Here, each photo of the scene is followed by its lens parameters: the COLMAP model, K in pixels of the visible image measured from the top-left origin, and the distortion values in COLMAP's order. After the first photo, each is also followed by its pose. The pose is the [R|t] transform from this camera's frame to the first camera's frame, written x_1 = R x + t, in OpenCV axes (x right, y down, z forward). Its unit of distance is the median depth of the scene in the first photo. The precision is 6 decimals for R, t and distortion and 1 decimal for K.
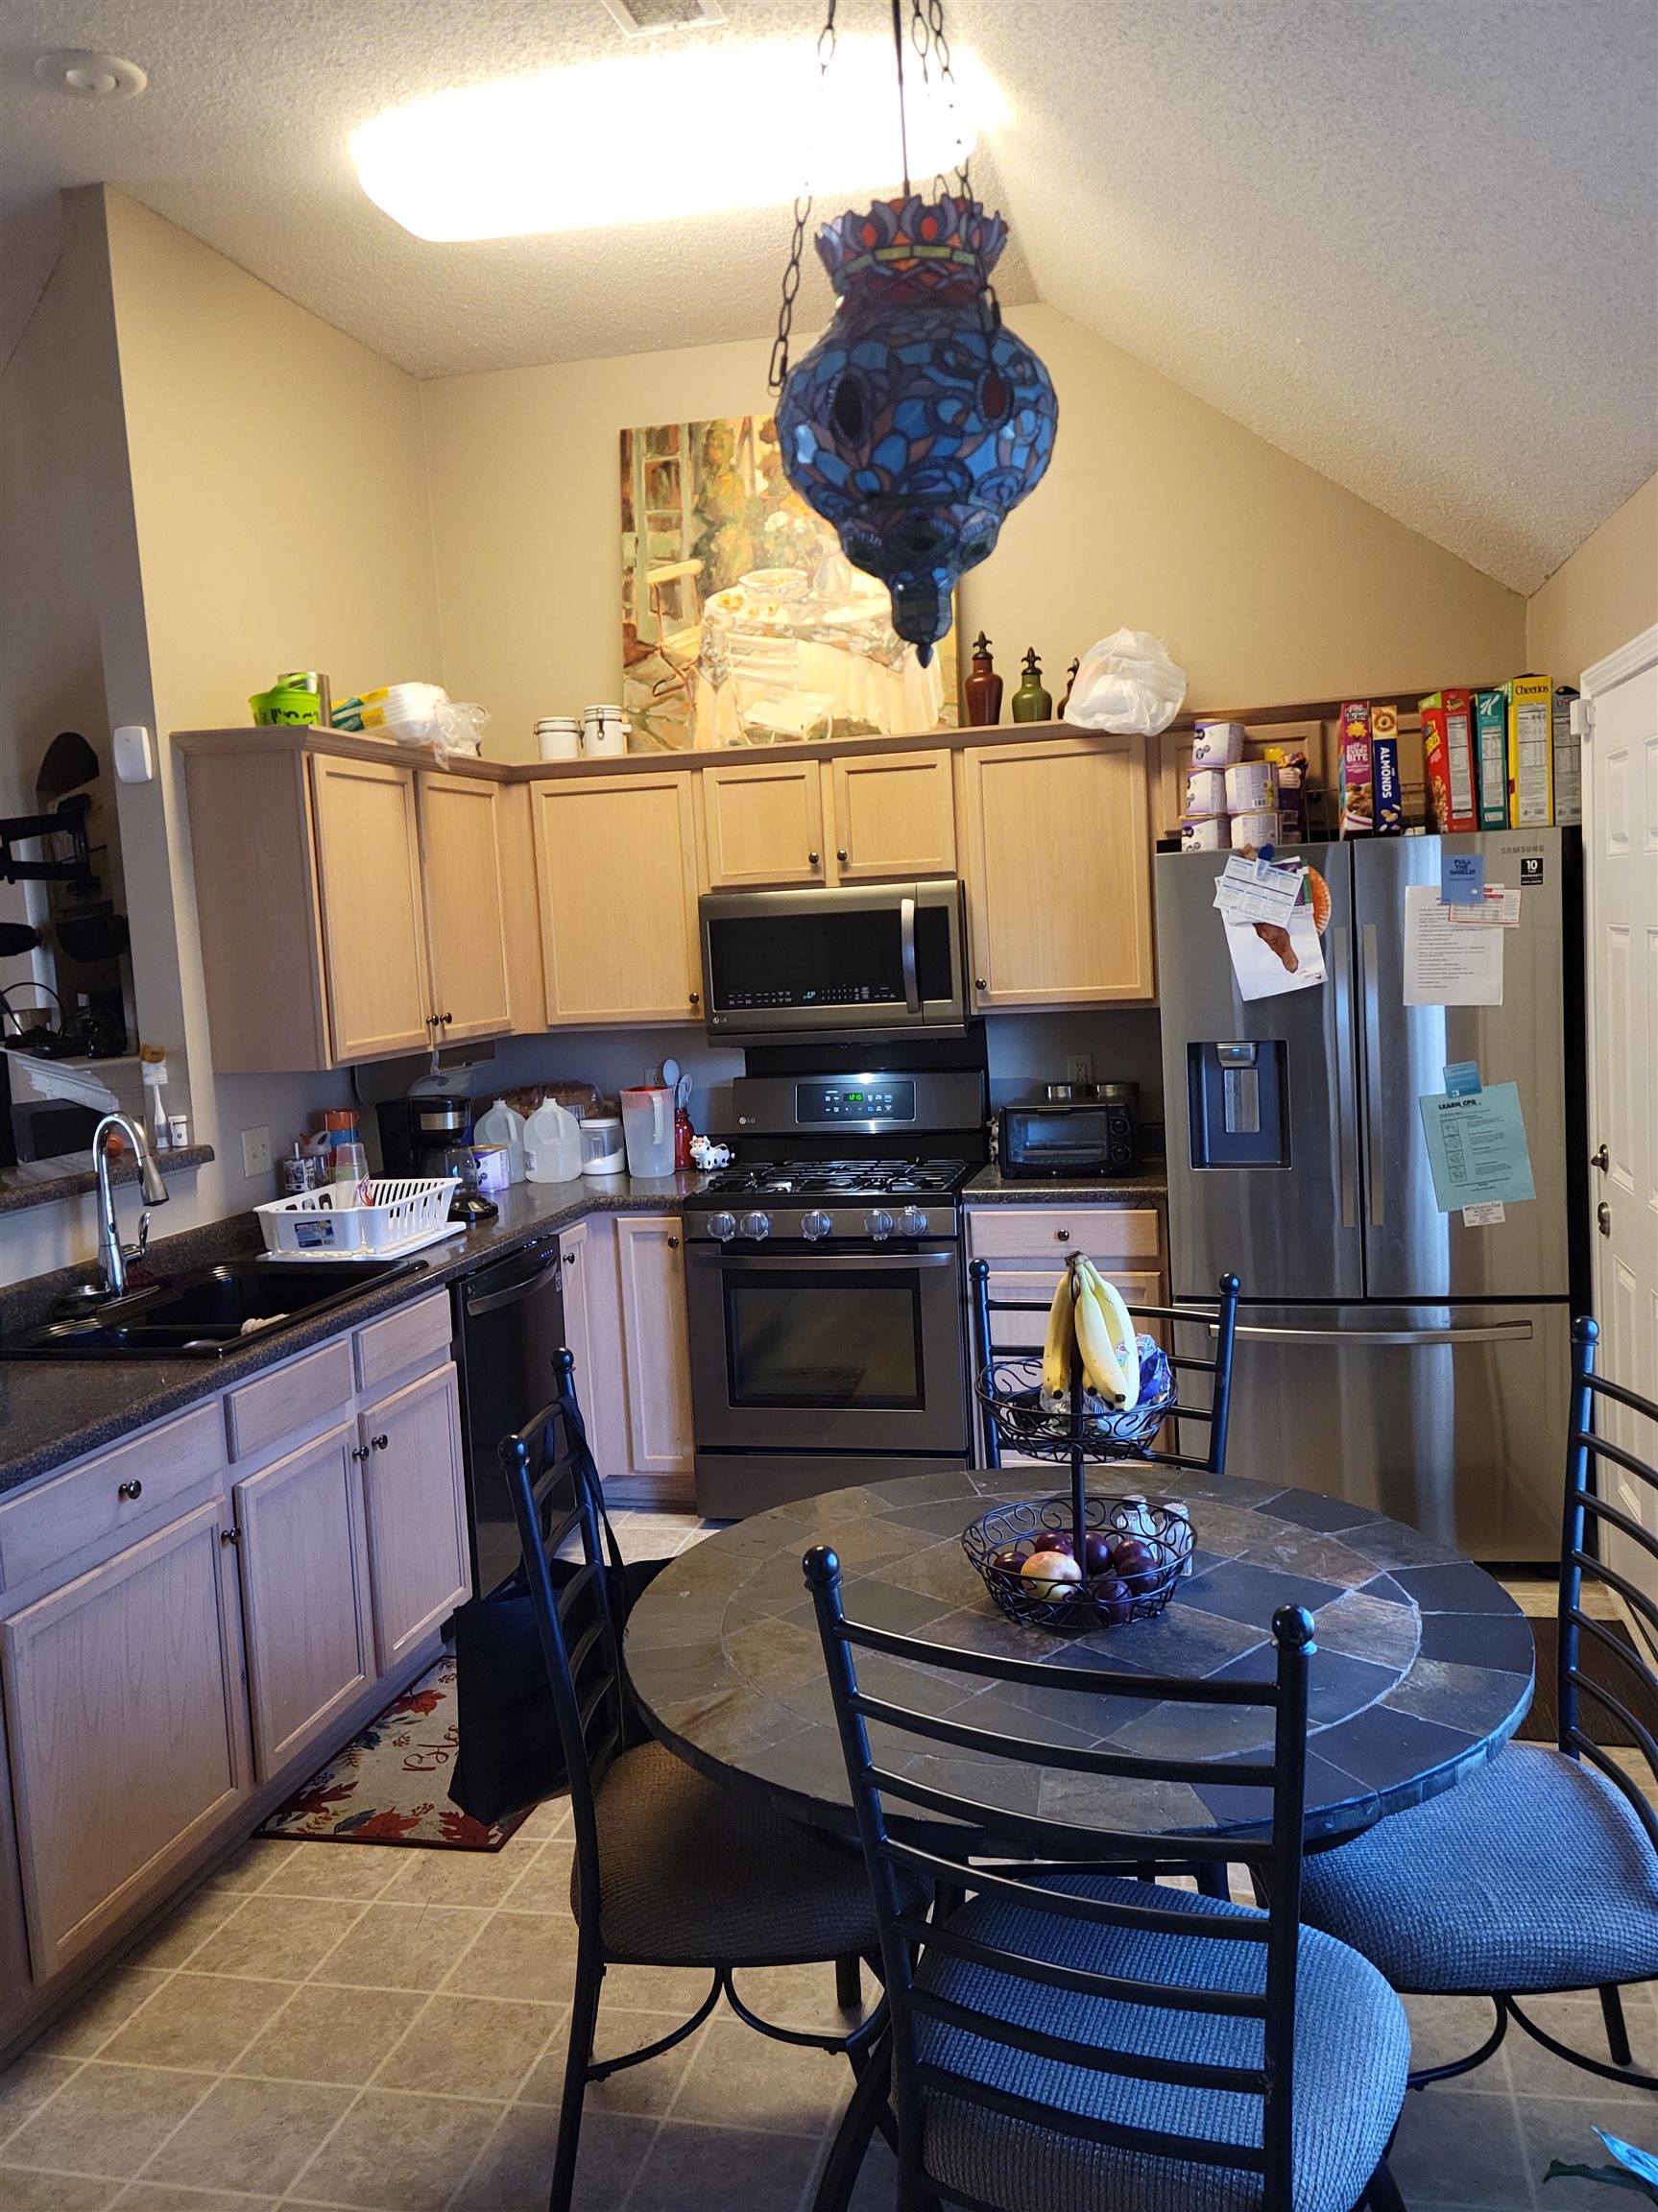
lens RADIAL K [[1790.2, 0, 829.0], [0, 1790.2, 1106.0], [0, 0, 1]] dist [0.090785, 0.002886]
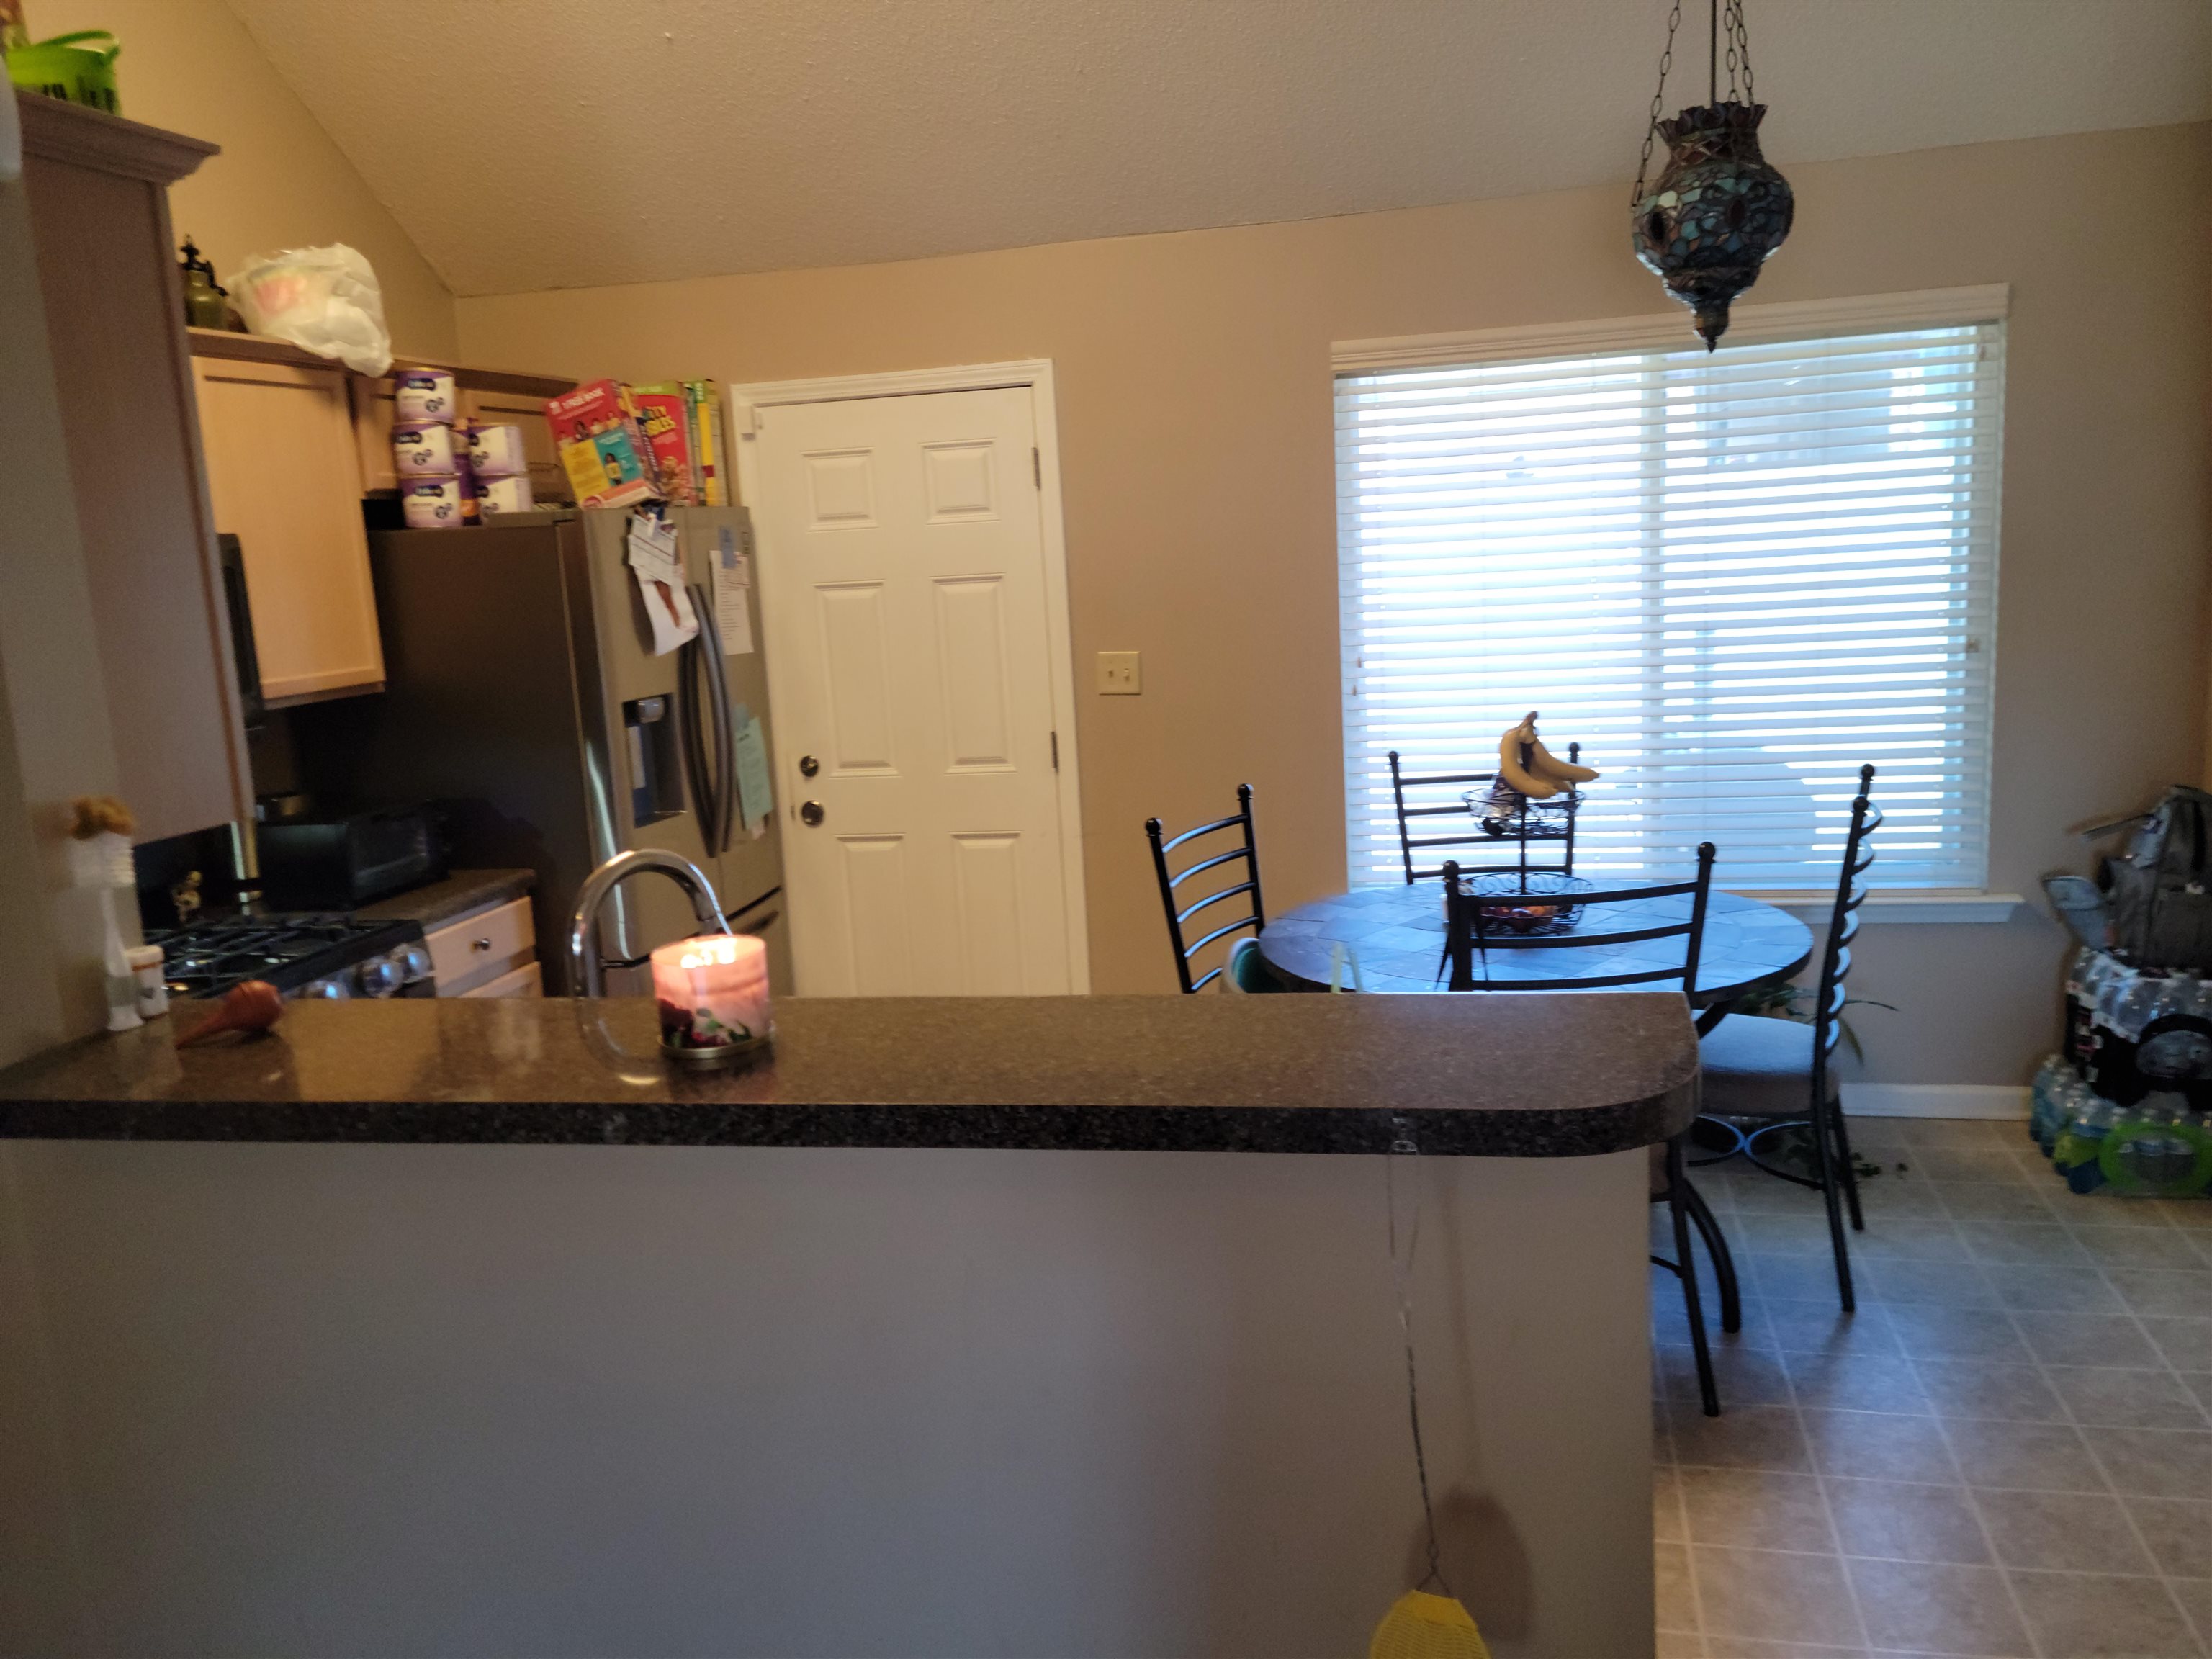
lens RADIAL K [[1790.2, 0, 1106.0], [0, 1790.2, 829.5], [0, 0, 1]] dist [0.090785, 0.002886]
pose [[-0.008486, -0.115267, 0.993298, -0.823987], [0.157714, 0.980747, 0.115158, -0.039026], [-0.987448, 0.157634, 0.009856, 0.754364]]
